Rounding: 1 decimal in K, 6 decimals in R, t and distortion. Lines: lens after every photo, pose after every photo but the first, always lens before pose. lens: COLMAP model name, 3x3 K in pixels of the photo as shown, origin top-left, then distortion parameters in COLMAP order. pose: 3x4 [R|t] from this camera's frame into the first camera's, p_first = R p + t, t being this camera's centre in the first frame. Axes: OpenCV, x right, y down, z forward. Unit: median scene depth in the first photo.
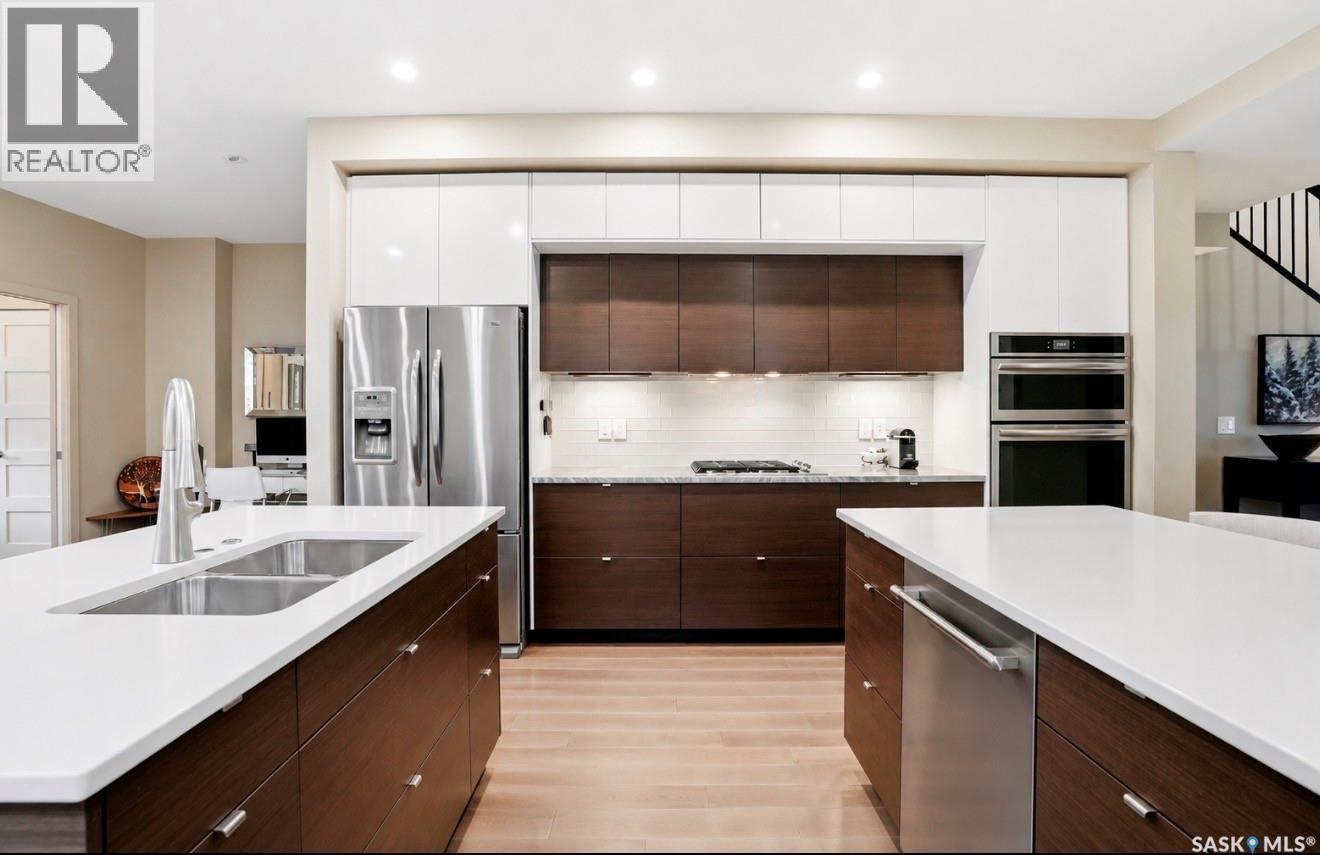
lens RADIAL K [[724.5, 0, 627.3], [0, 724.5, 407.5], [0, 0, 1]] dist [-0.025563, -0.000293]
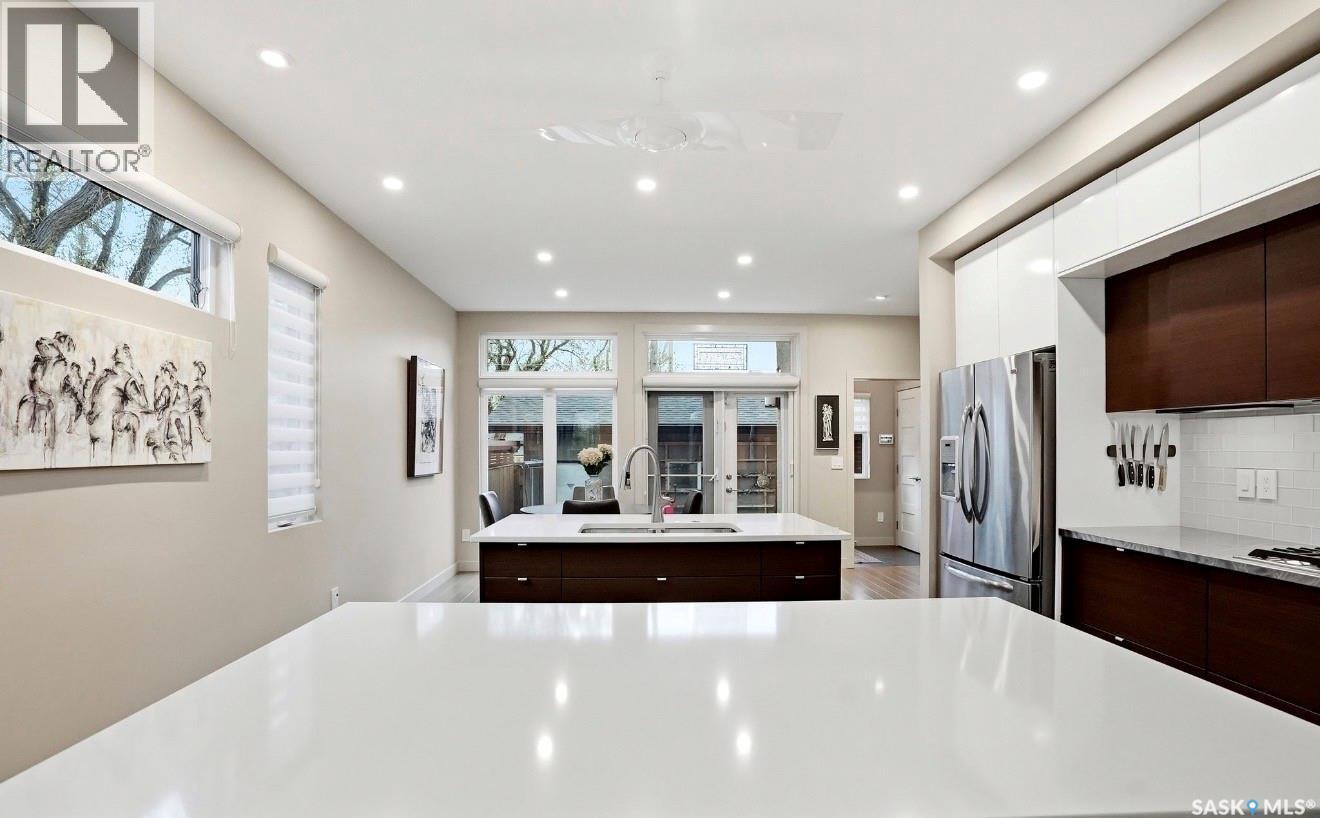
lens RADIAL K [[656.0, 0, 658.2], [0, 656.0, 441.1], [0, 0, 1]] dist [-0.004021, -0.000112]
pose [[0.086013, -0.010633, -0.996237, 0.616377], [0.004890, 0.999936, -0.010250, -0.010157], [0.996282, -0.003990, 0.086059, 0.389216]]
